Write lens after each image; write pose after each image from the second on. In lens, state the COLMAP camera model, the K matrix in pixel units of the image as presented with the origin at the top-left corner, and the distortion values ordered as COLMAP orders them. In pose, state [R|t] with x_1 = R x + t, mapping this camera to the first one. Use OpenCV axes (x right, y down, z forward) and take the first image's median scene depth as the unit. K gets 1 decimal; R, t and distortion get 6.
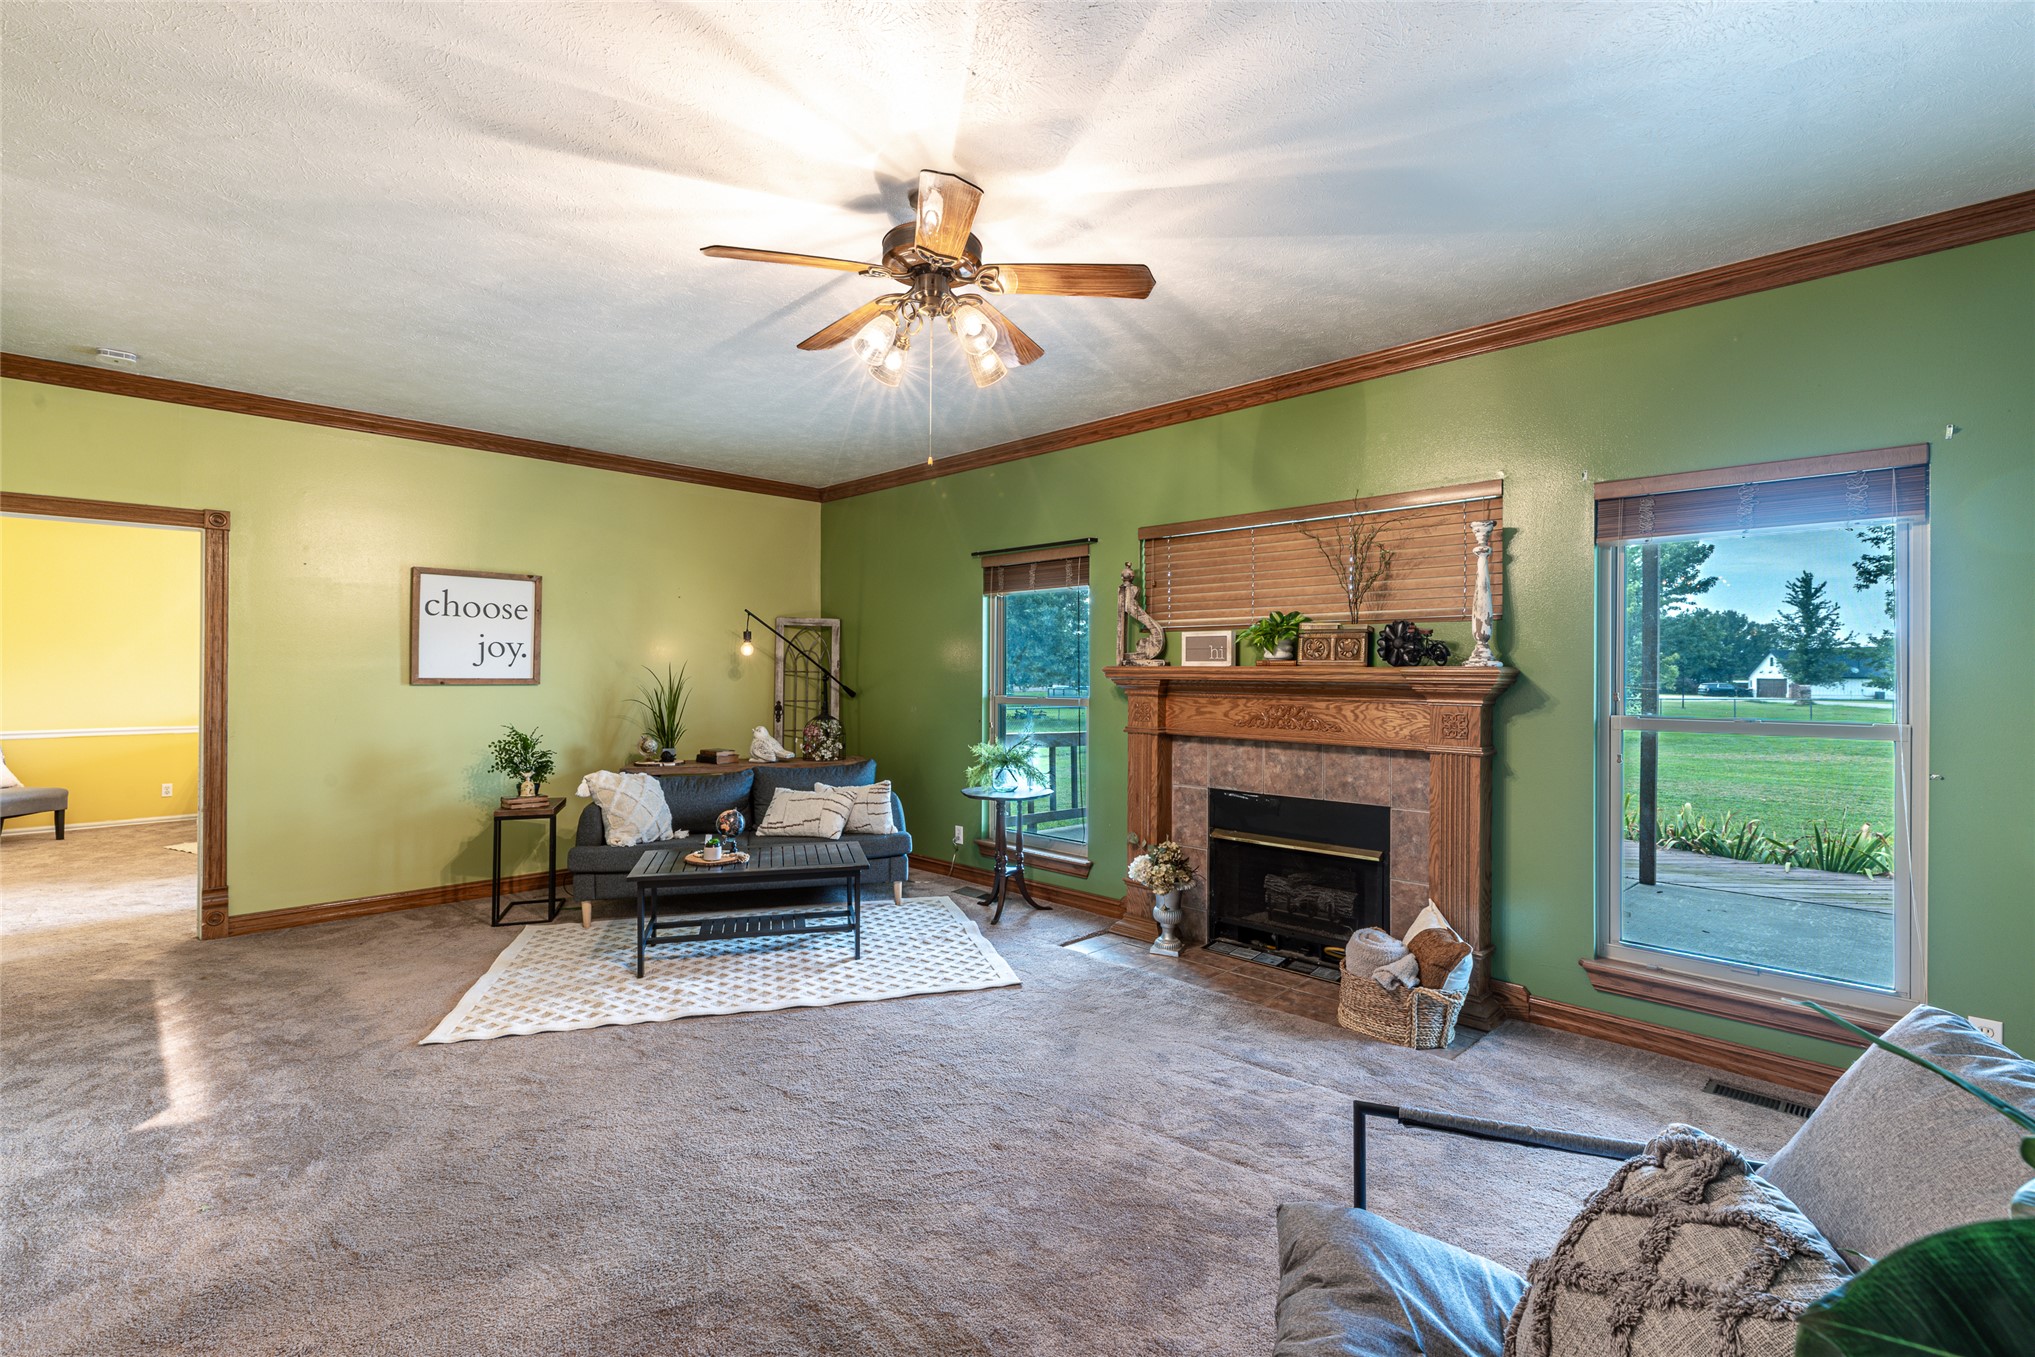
lens RADIAL K [[906.8, 0, 1026.5], [0, 906.8, 667.0], [0, 0, 1]] dist [0.004122, -0.000617]
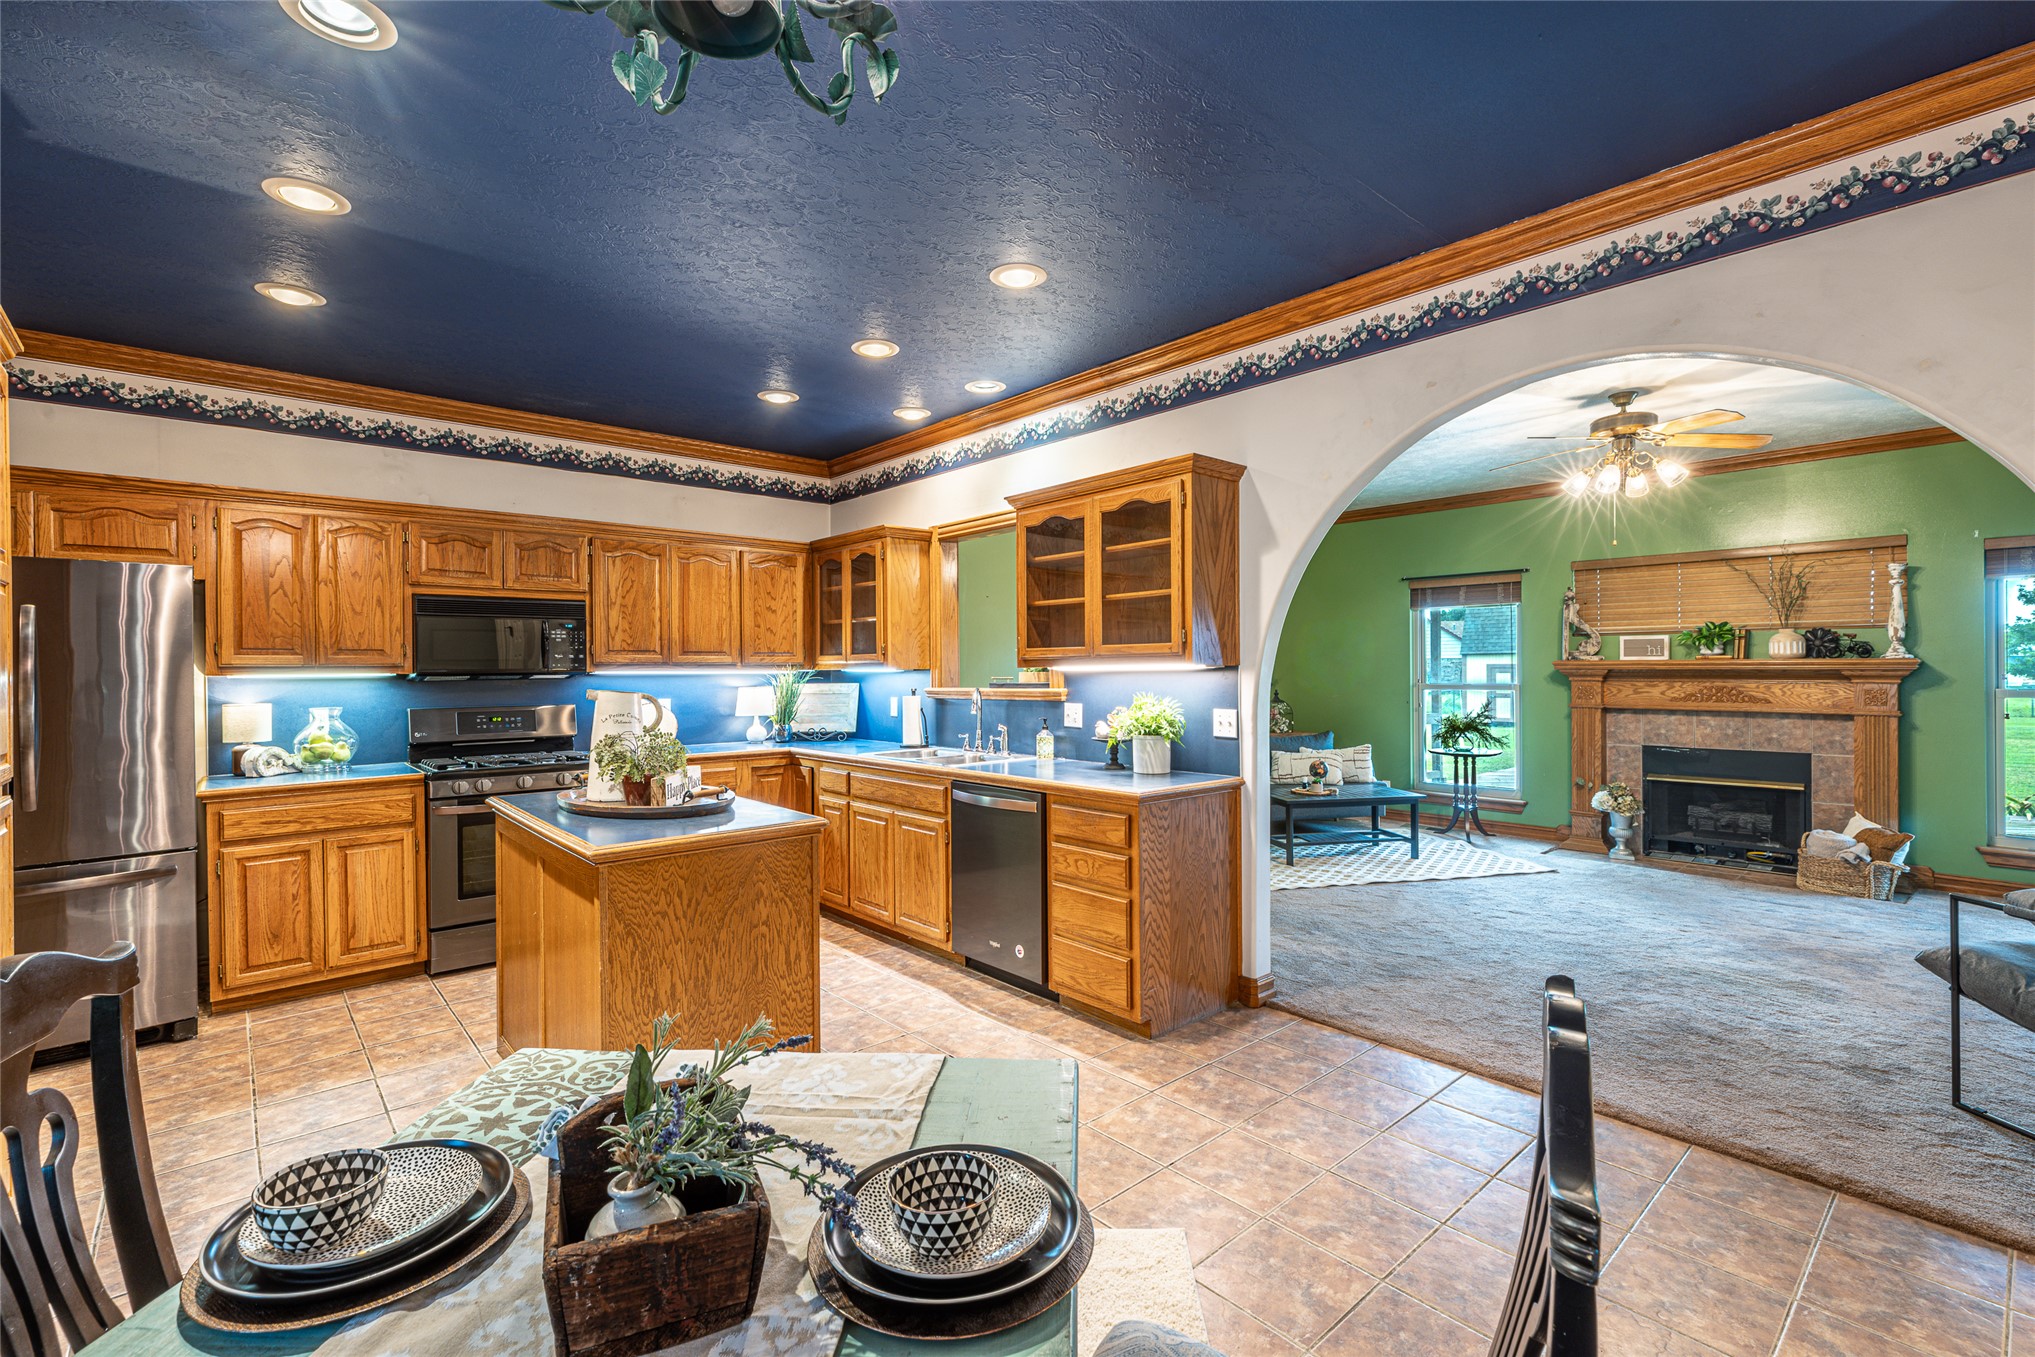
lens RADIAL K [[906.8, 0, 1028.8], [0, 906.8, 666.5], [0, 0, 1]] dist [0.004122, -0.000617]
pose [[0.997963, -0.009757, -0.063039, -0.715396], [0.009955, 0.999946, 0.002831, -0.004242], [0.063008, -0.003453, 0.998007, -0.515602]]
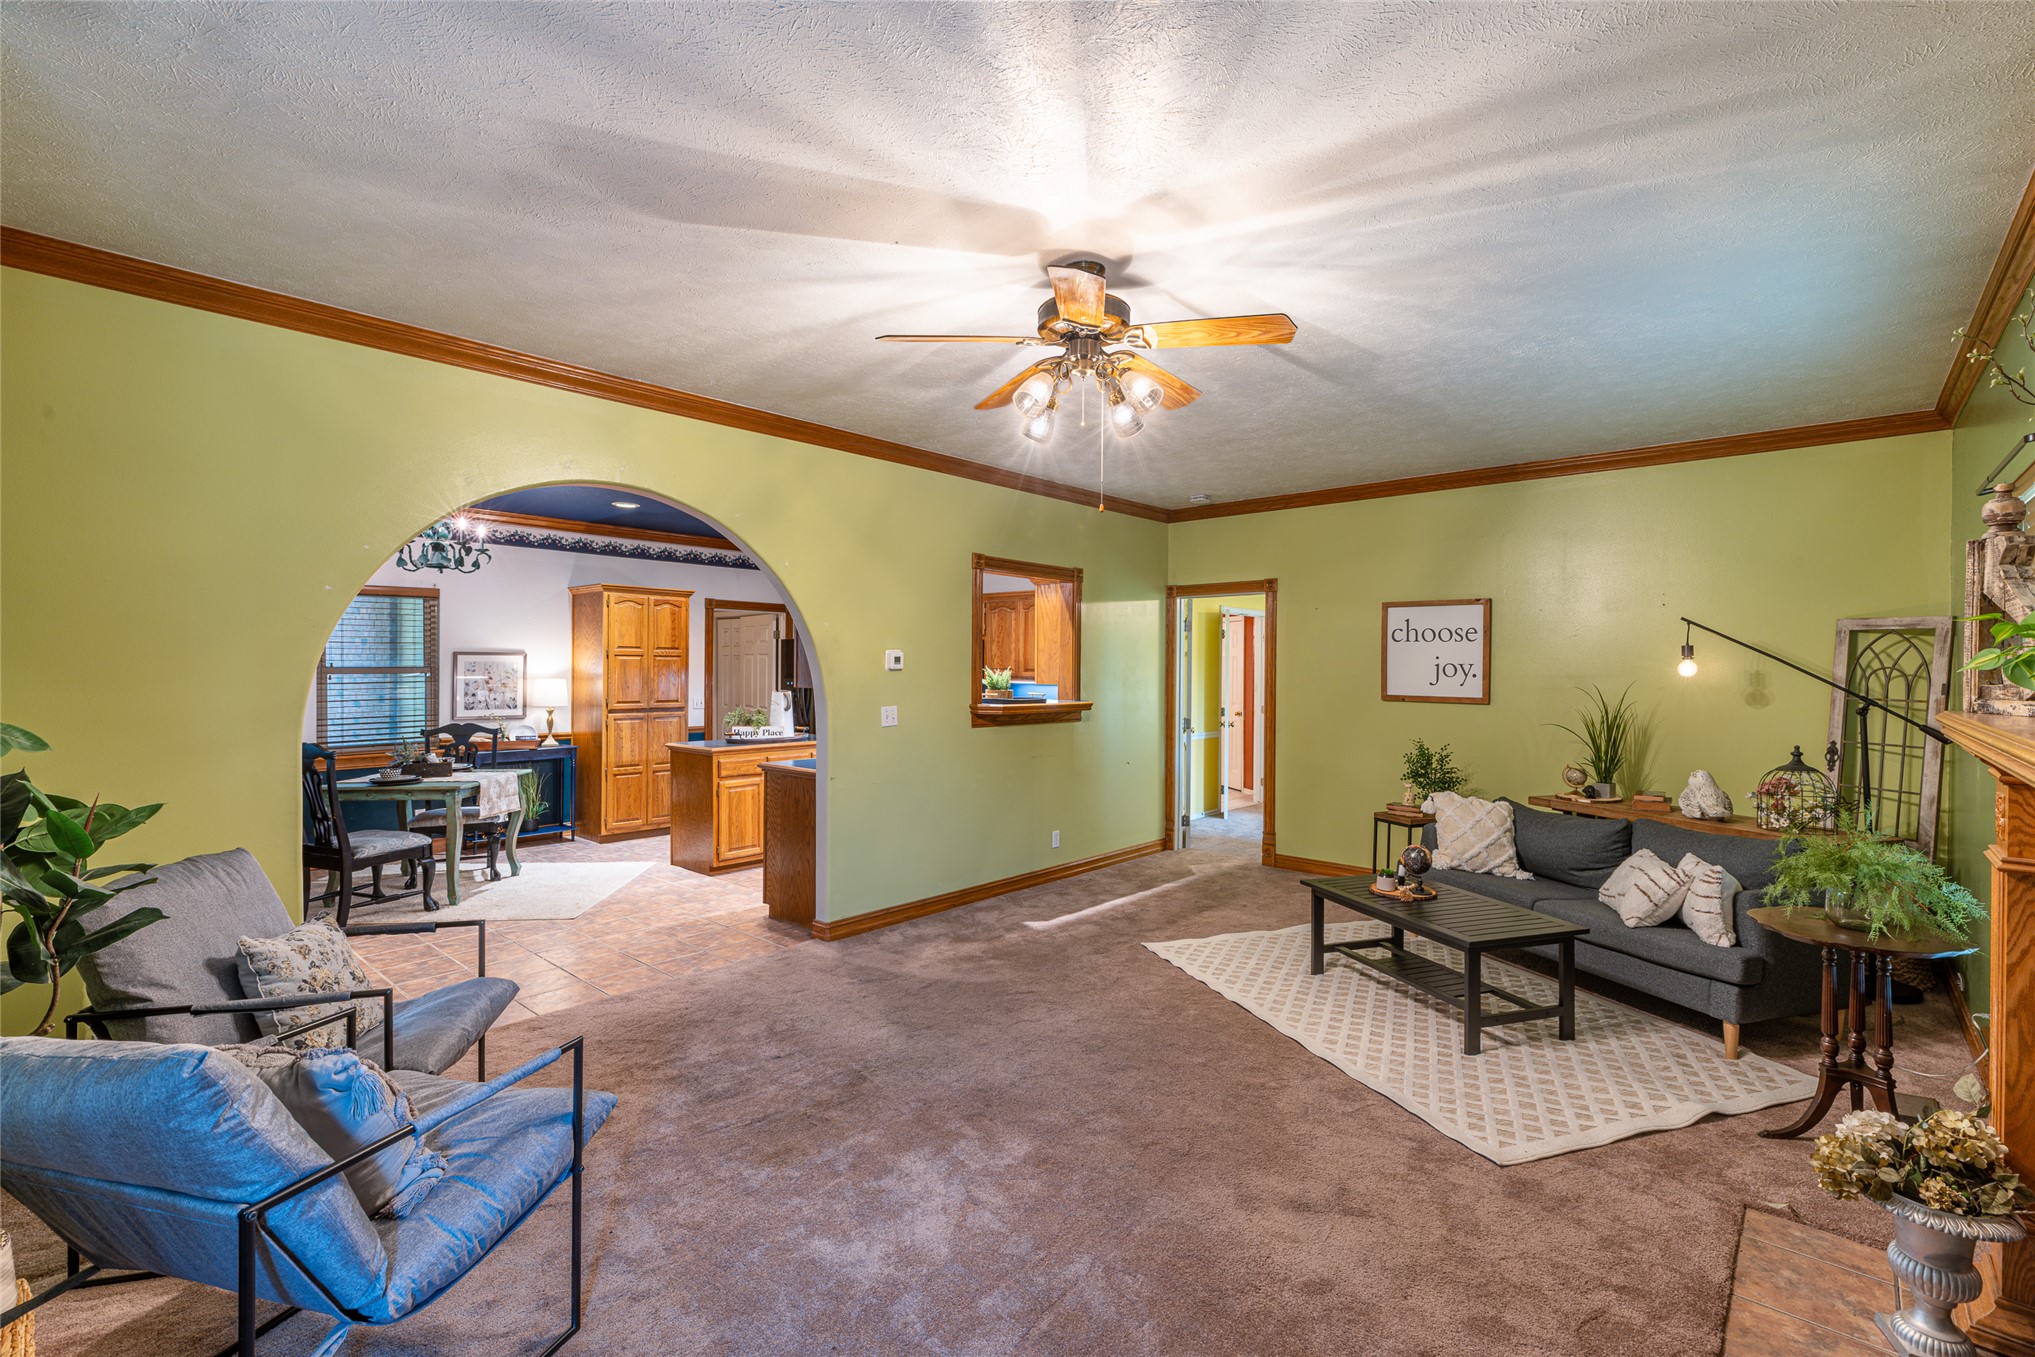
lens RADIAL K [[906.8, 0, 1014.8], [0, 906.8, 671.6], [0, 0, 1]] dist [0.004122, -0.000617]
pose [[0.046810, 0.002715, -0.998900, 0.607008], [-0.000663, 0.999996, 0.002687, -0.025786], [0.998904, 0.000536, 0.046811, 0.546587]]
